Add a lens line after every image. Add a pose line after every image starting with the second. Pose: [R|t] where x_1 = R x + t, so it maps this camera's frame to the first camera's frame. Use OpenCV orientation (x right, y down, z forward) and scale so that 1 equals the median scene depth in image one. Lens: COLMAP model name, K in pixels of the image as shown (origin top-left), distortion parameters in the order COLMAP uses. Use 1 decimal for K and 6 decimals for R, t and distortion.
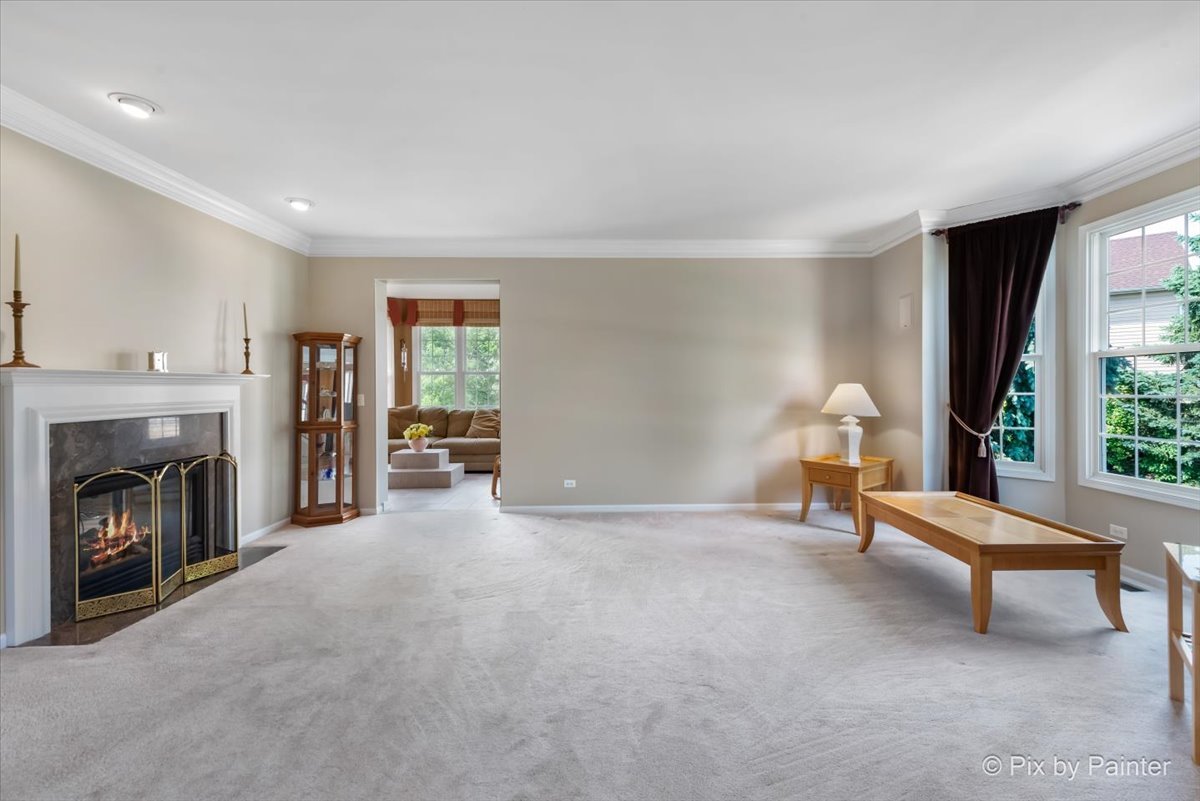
lens RADIAL K [[533.3, 0, 602.6], [0, 533.3, 395.9], [0, 0, 1]] dist [0.016470, 0.000061]
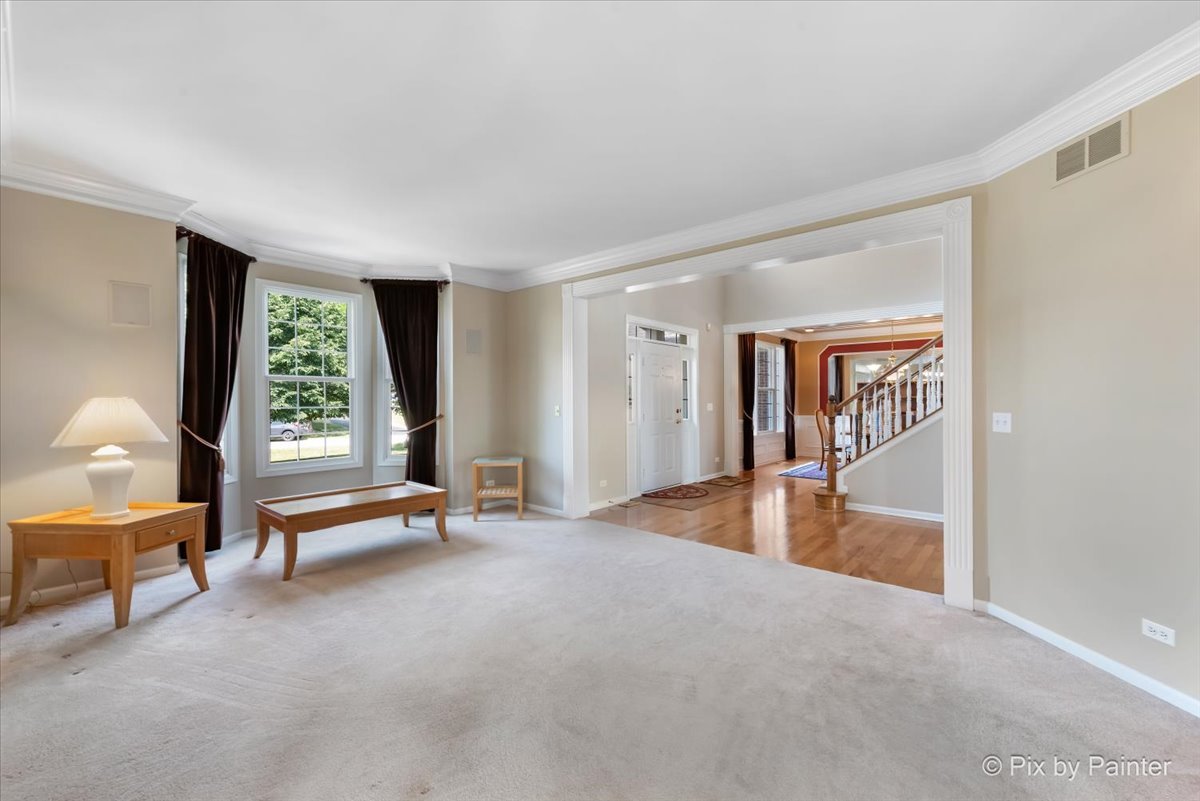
lens RADIAL K [[492.5, 0, 604.4], [0, 492.5, 399.5], [0, 0, 1]] dist [0.013884, 0.000060]
pose [[-0.760178, 0.005187, 0.649694, -0.508681], [0.016666, 0.999795, 0.011519, -0.020532], [-0.649501, 0.019584, -0.760108, 1.330068]]
